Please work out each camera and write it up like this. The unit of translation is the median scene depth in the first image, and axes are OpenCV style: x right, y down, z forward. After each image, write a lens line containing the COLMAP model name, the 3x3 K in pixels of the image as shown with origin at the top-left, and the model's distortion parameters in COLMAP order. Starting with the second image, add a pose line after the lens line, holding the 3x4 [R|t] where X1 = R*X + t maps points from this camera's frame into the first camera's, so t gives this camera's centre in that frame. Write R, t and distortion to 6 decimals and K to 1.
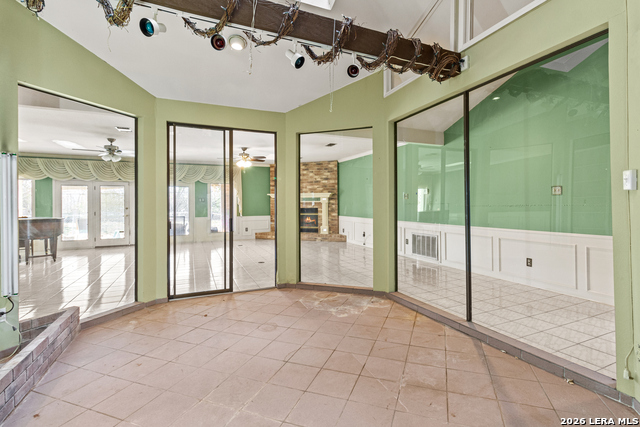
lens RADIAL K [[300.4, 0, 316.8], [0, 300.4, 207.0], [0, 0, 1]] dist [0.002182, 0.000442]
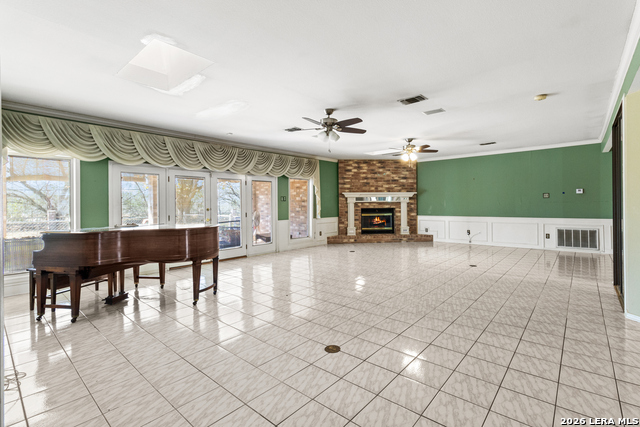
lens RADIAL K [[300.4, 0, 317.7], [0, 300.4, 208.6], [0, 0, 1]] dist [0.002182, 0.000442]
pose [[0.904249, -0.008531, 0.426920, -0.645689], [0.008970, 0.999959, 0.000982, 0.002701], [-0.426910, 0.002942, 0.904289, 0.238418]]
